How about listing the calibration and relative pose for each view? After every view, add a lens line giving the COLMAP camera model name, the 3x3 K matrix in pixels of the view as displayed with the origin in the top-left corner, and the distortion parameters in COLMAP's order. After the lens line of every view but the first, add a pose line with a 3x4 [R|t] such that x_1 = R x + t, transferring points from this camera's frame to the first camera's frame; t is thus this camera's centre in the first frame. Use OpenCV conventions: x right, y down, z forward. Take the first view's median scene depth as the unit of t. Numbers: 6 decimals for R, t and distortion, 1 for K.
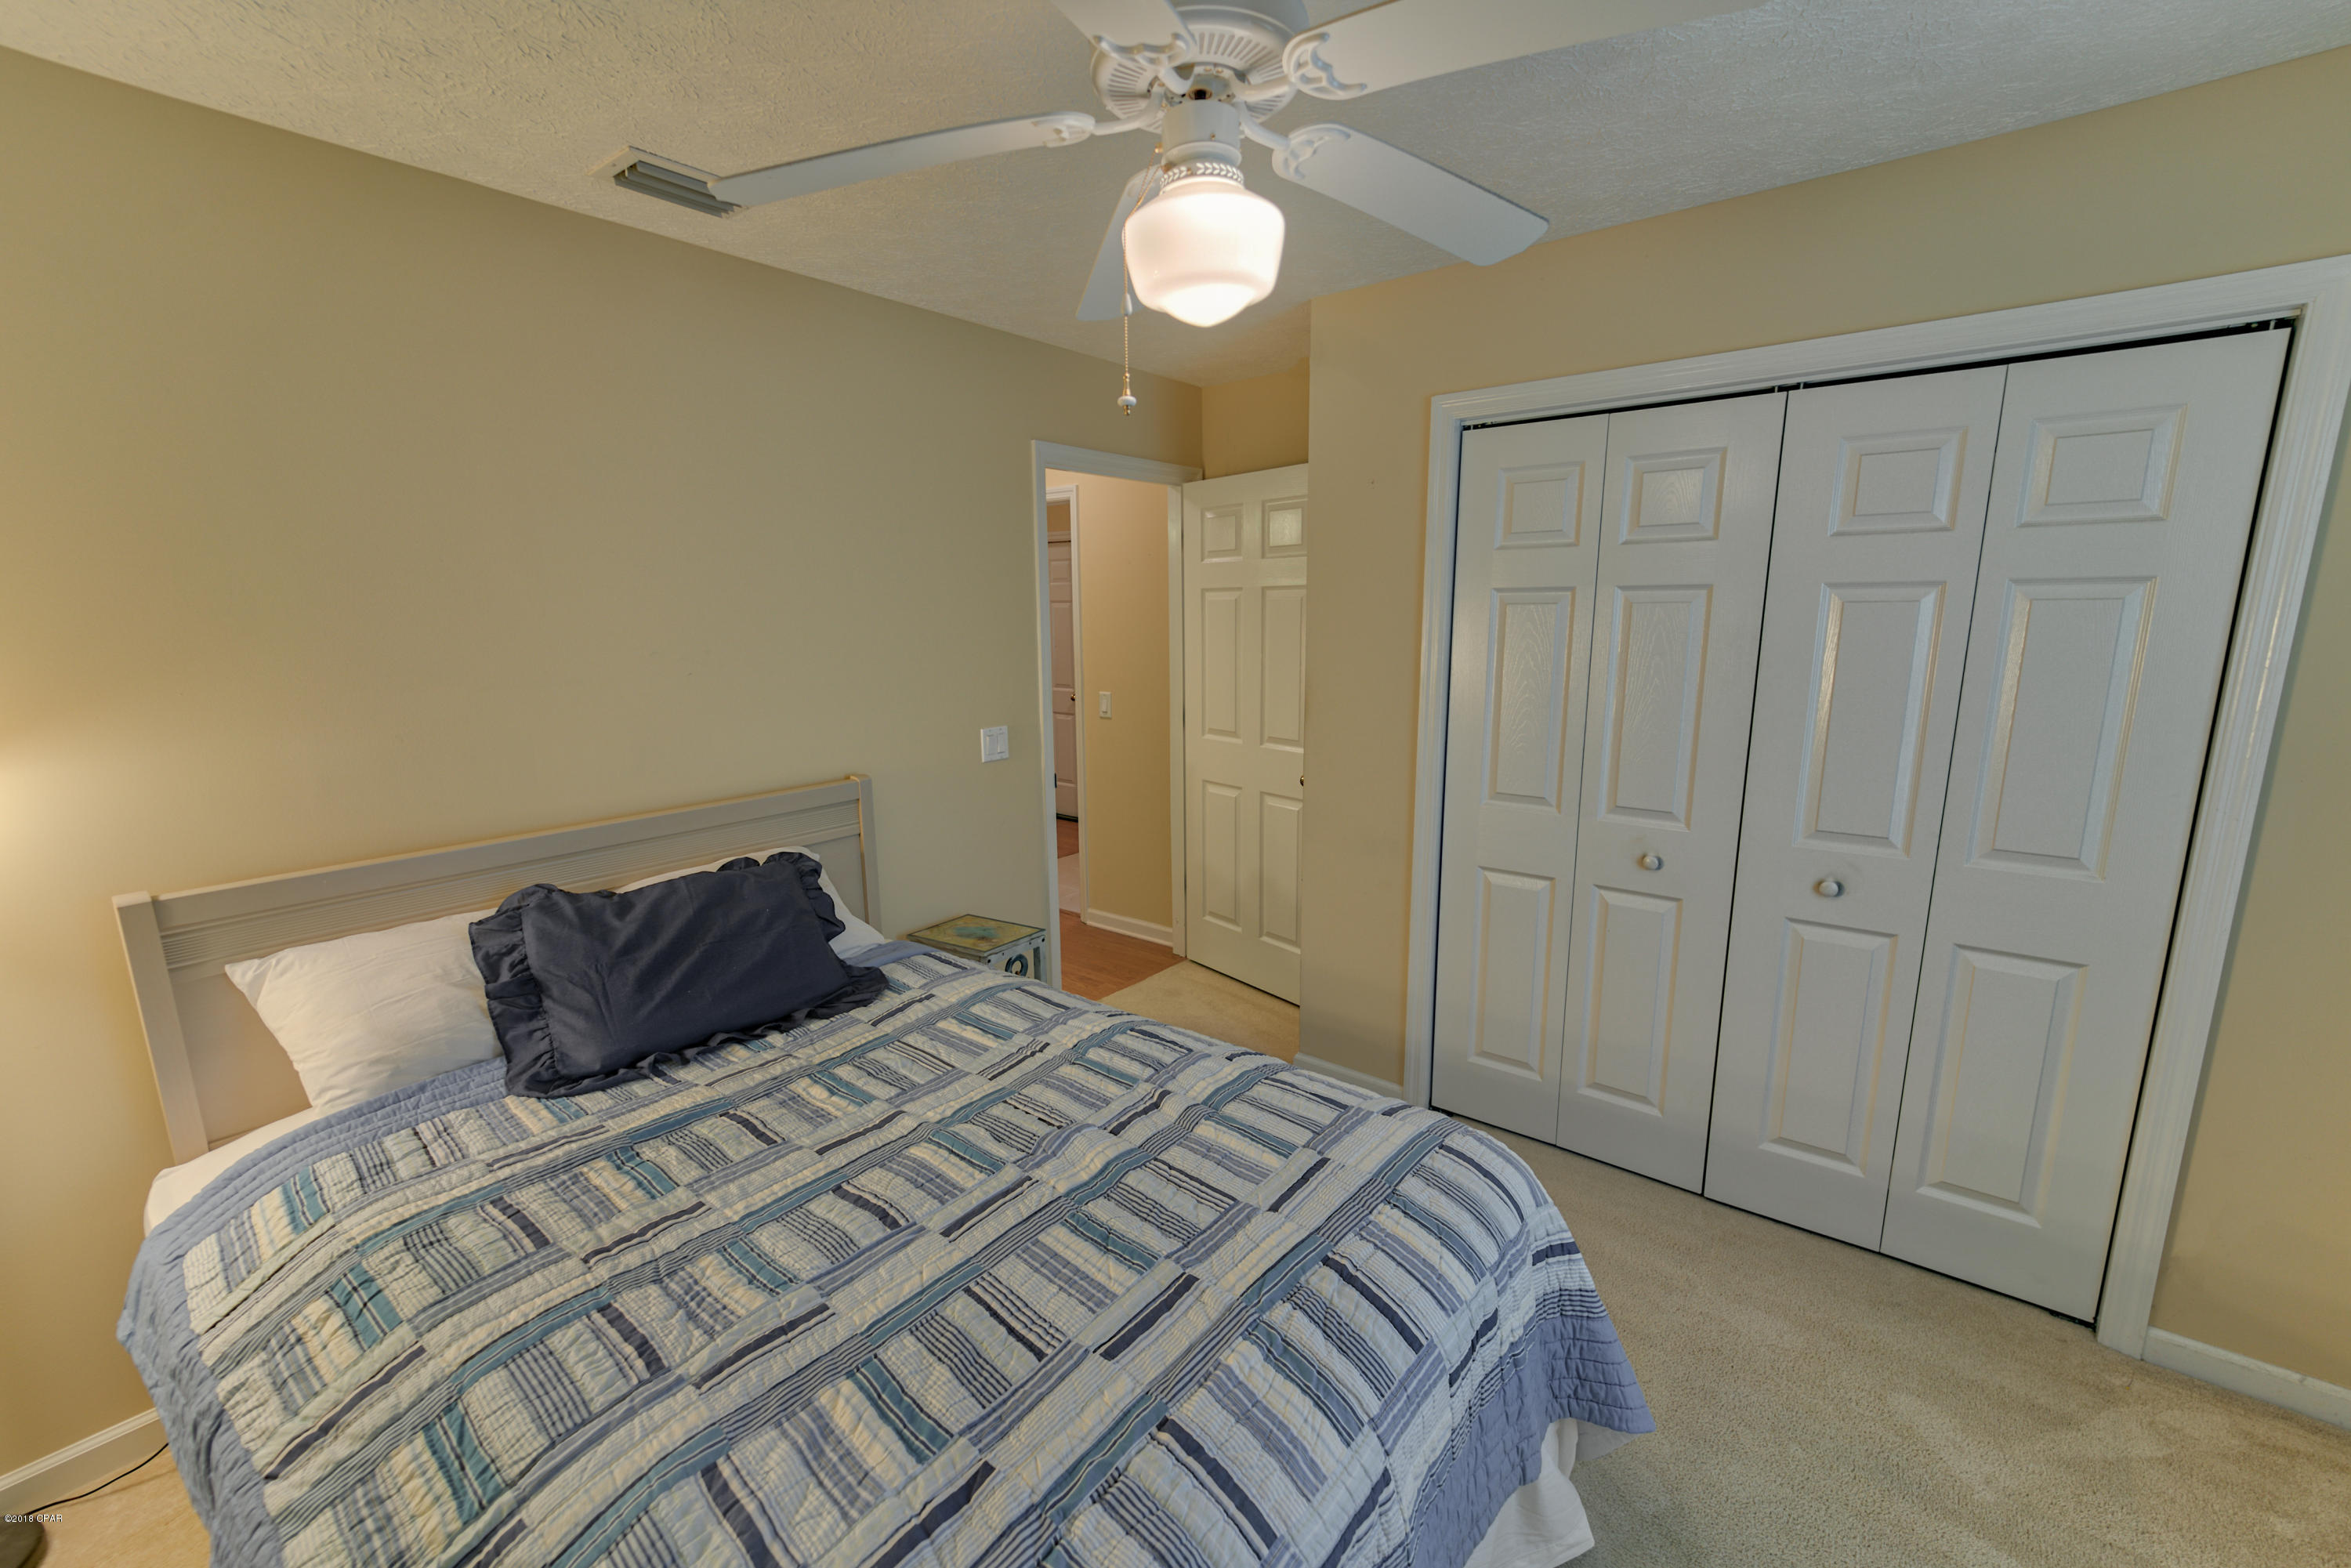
lens RADIAL K [[944.5, 0, 1173.8], [0, 944.5, 784.6], [0, 0, 1]] dist [0.002230, -0.000018]
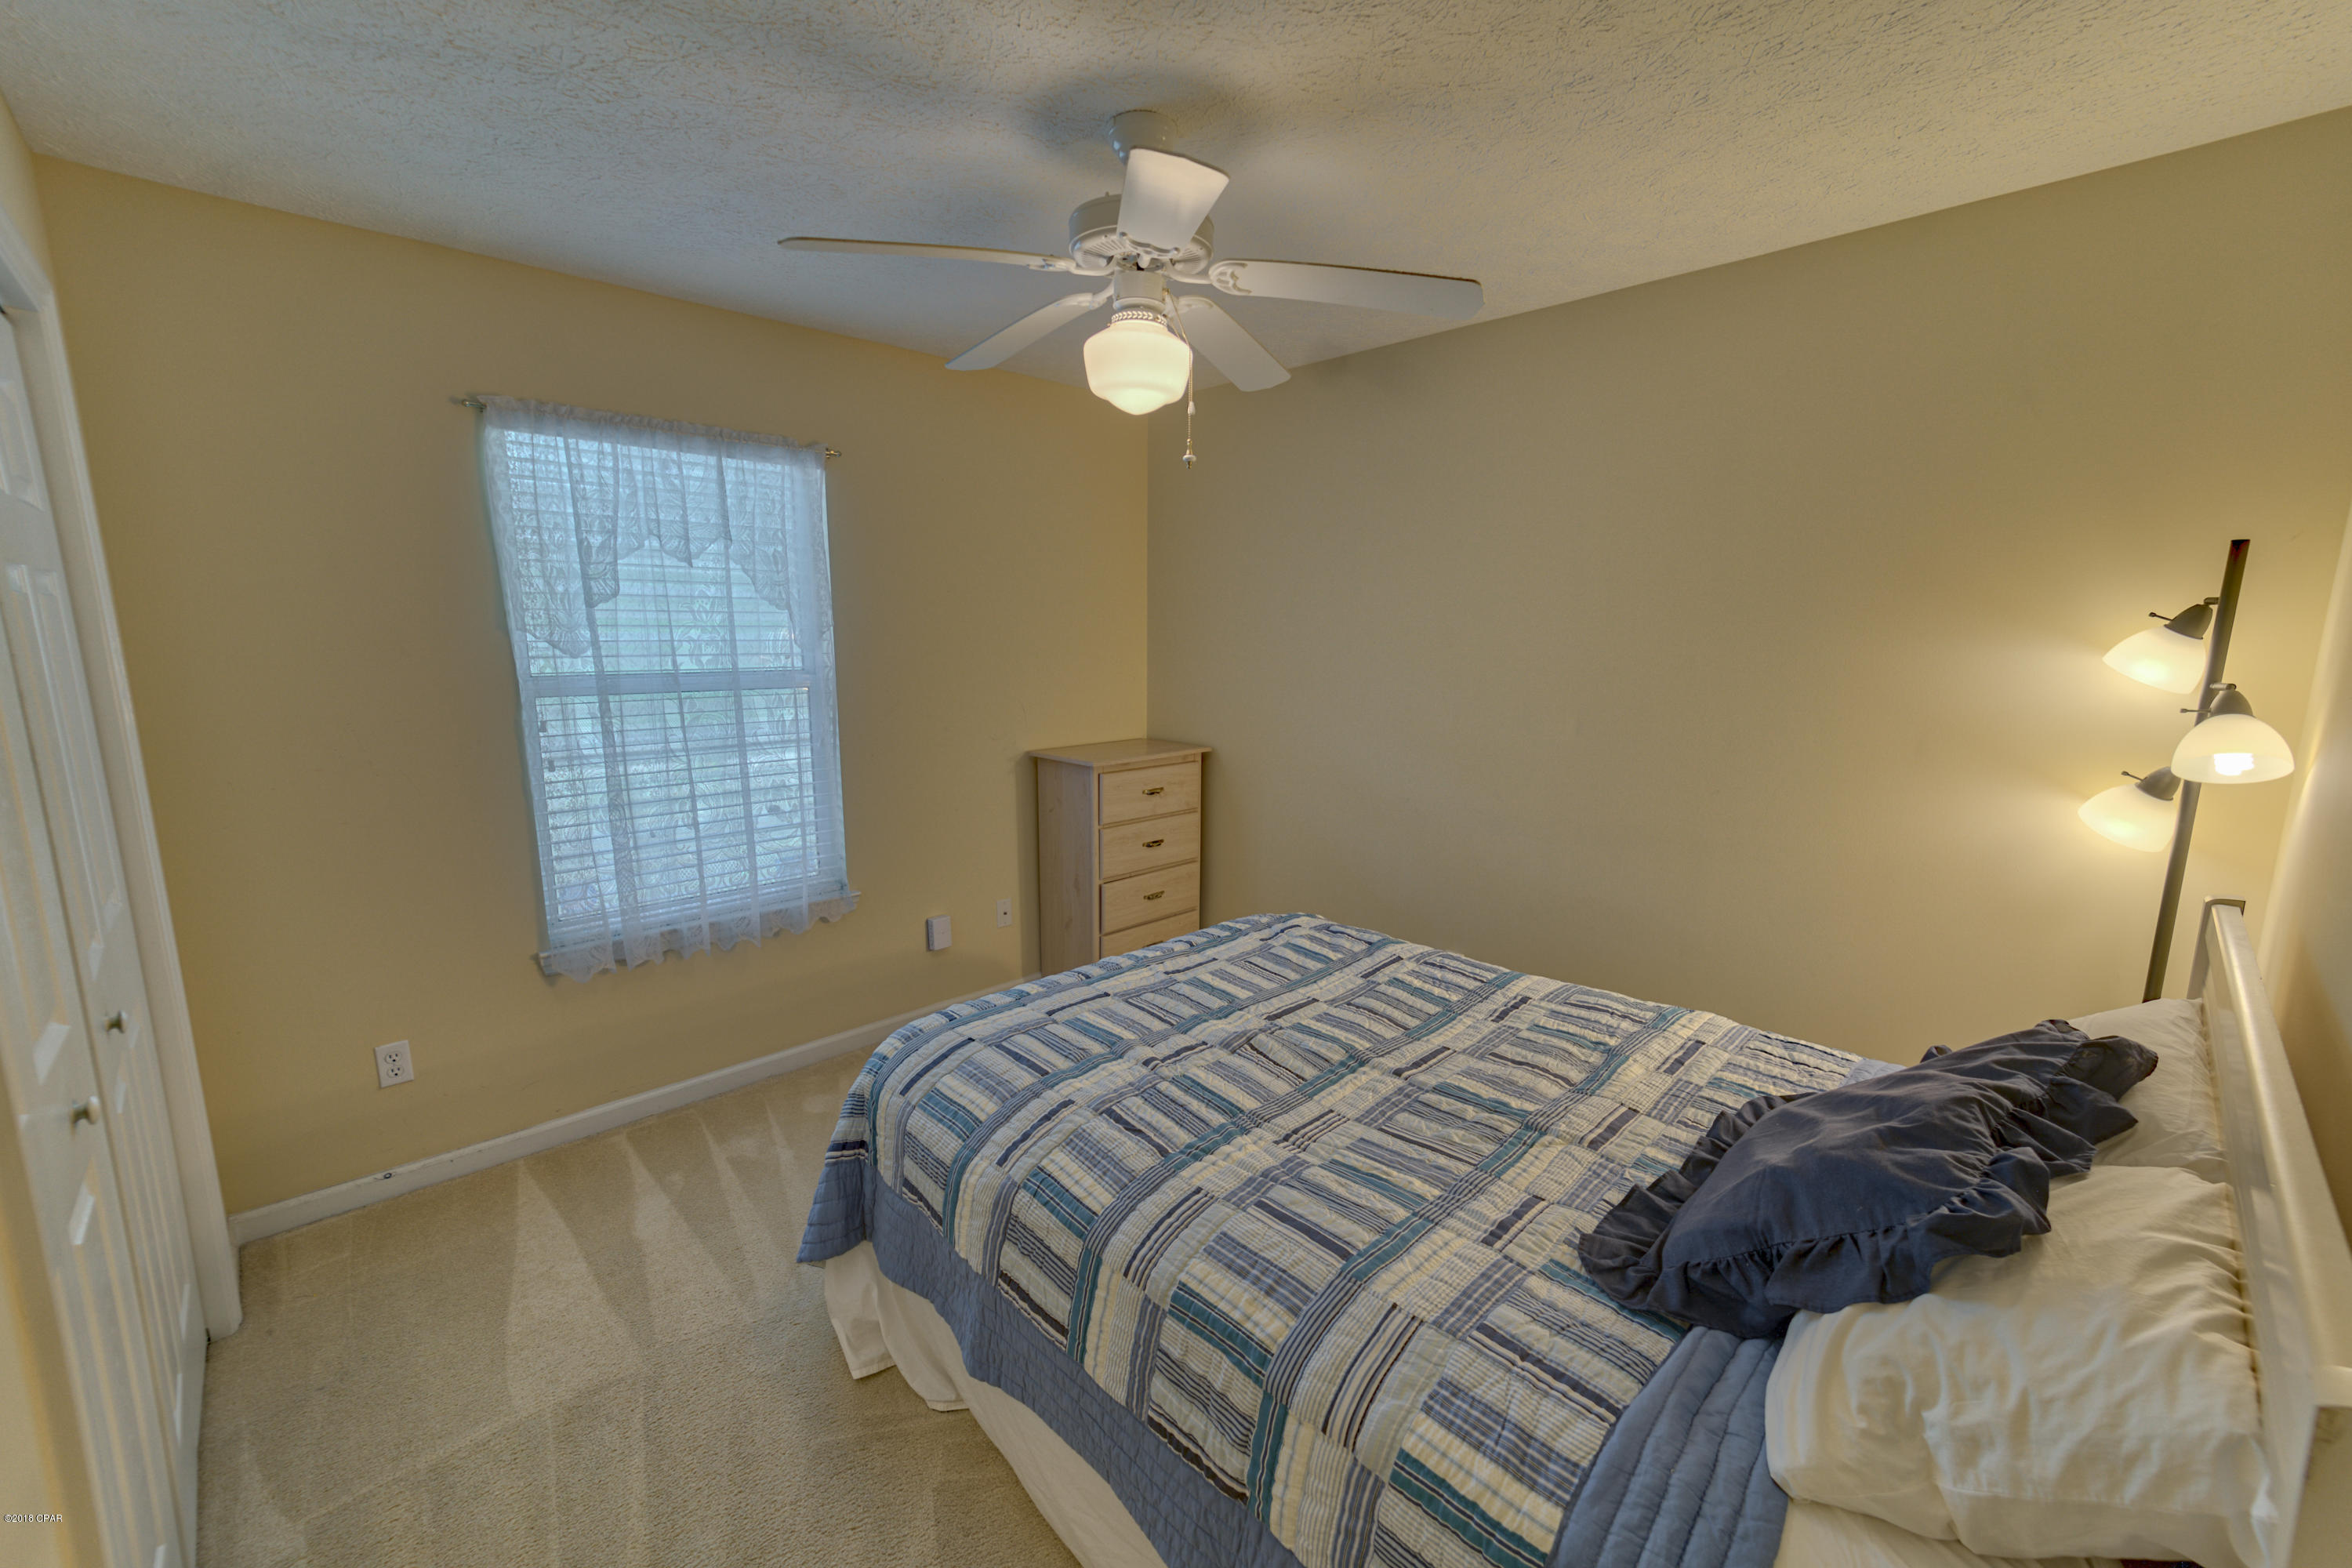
lens RADIAL K [[944.9, 0, 1165.5], [0, 944.9, 771.9], [0, 0, 1]] dist [0.002230, -0.000018]
pose [[-0.989515, -0.022327, 0.142697, -0.192915], [0.028230, 0.939027, 0.342682, -0.397749], [-0.141647, 0.343118, -0.928551, 2.161367]]
